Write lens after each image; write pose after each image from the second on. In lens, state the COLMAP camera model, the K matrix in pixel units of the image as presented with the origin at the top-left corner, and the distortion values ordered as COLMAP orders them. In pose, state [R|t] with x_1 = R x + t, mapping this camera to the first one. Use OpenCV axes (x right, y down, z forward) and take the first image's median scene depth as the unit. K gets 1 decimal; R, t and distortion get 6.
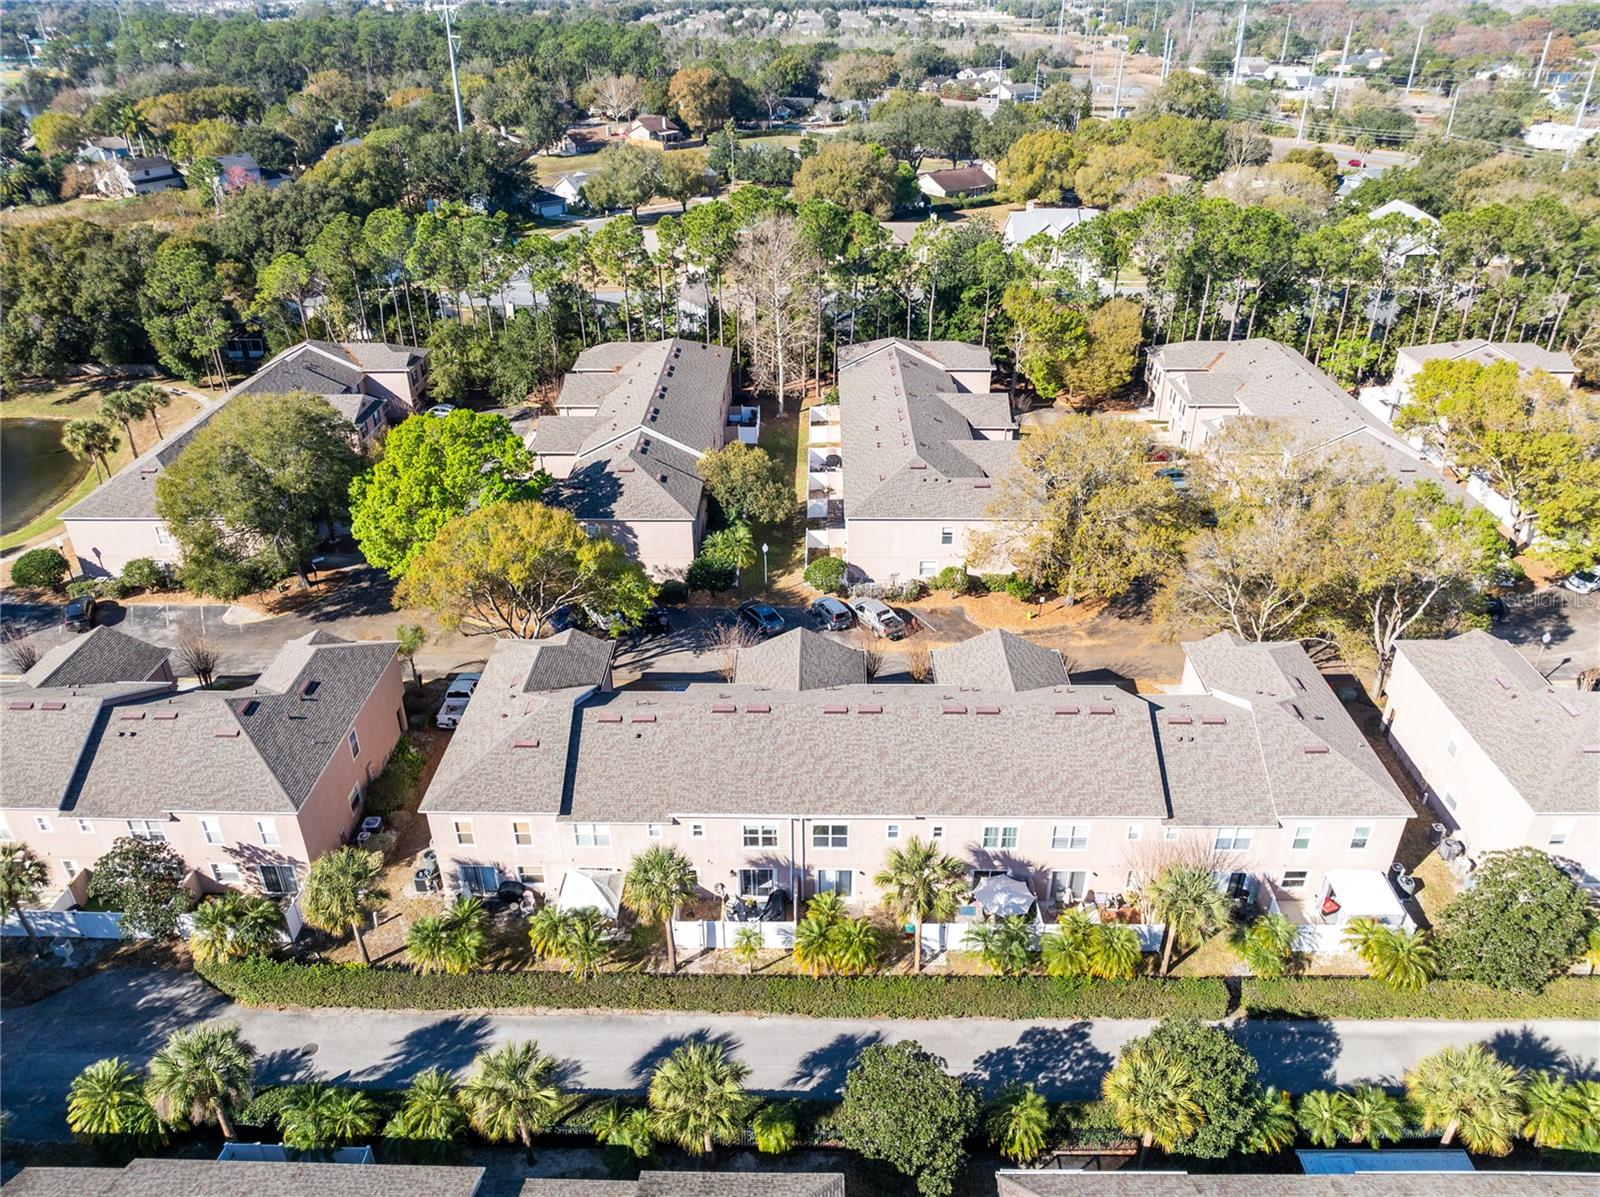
lens RADIAL K [[1134.0, 0, 800.0], [0, 1134.0, 598.5], [0, 0, 1]] dist [-0.053245, 0.036401]
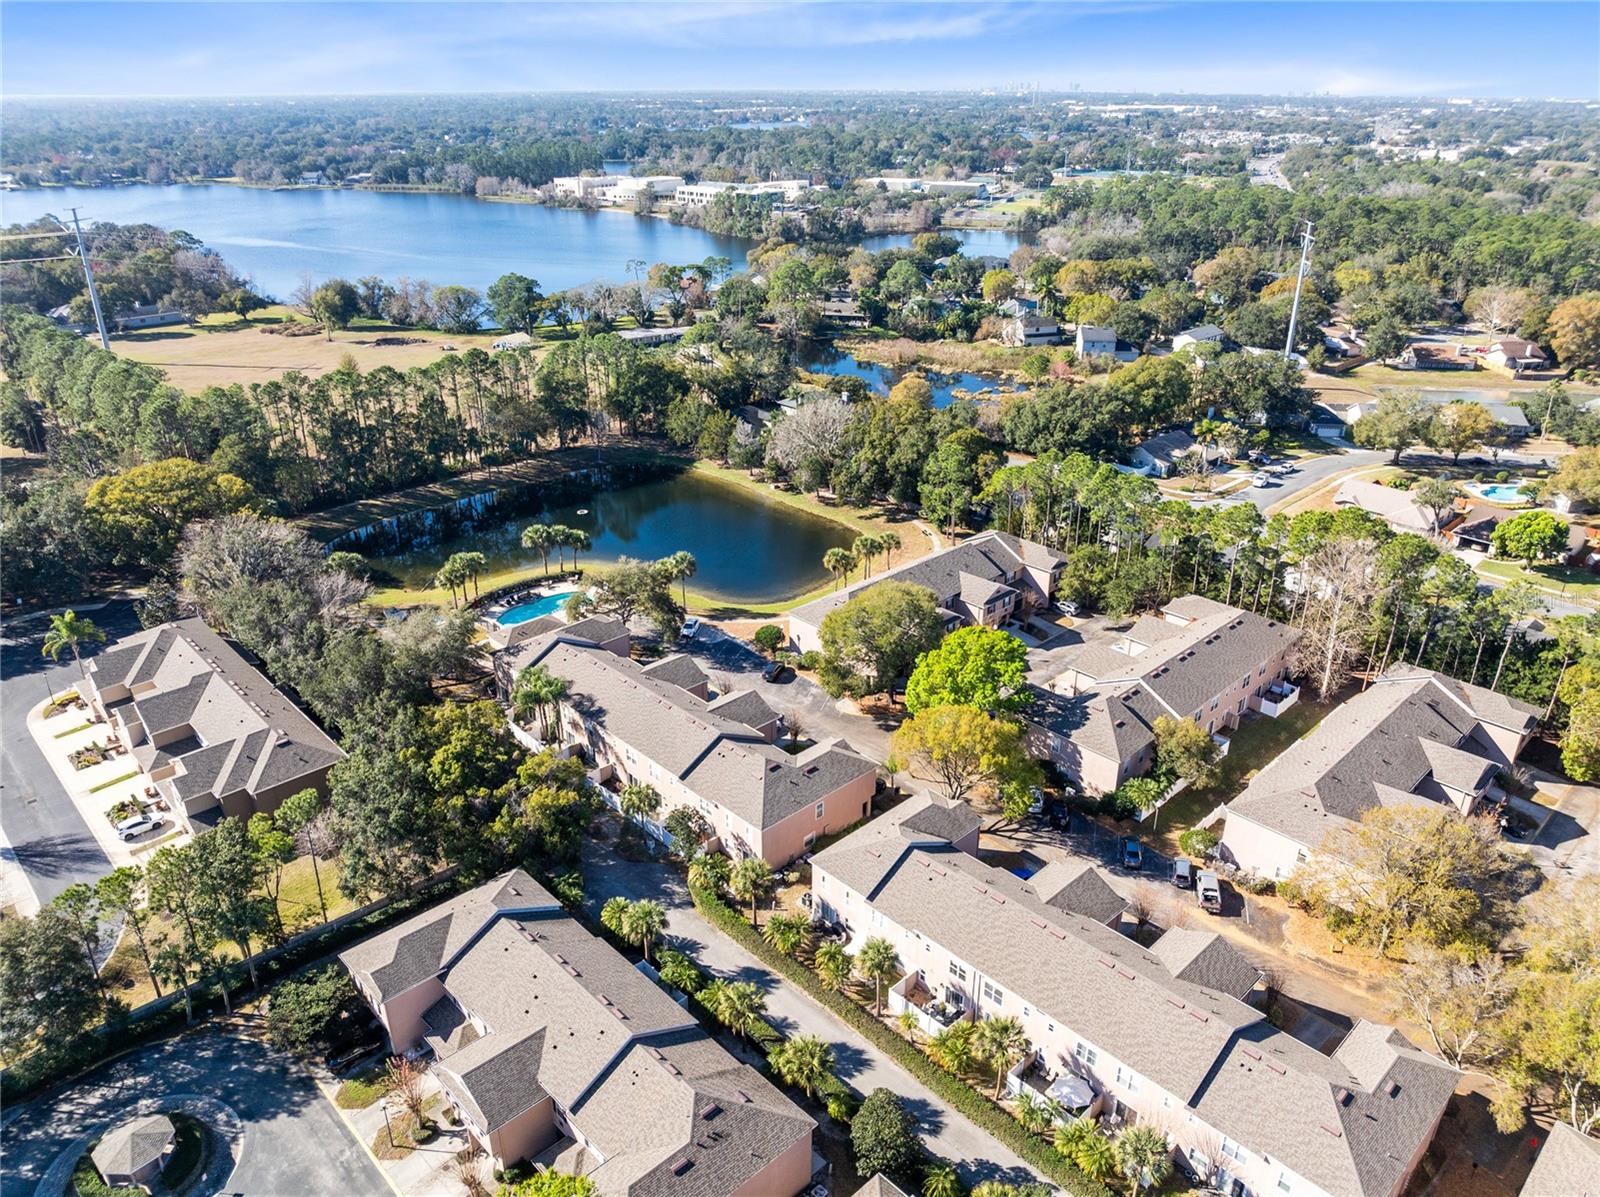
lens RADIAL K [[1121.0, 0, 800.0], [0, 1121.0, 598.5], [0, 0, 1]] dist [-0.018474, -0.027070]
pose [[0.708605, 0.297733, -0.639714, 0.419047], [-0.352825, 0.934646, 0.044179, -0.172120], [0.611059, 0.194402, 0.767342, -0.283534]]
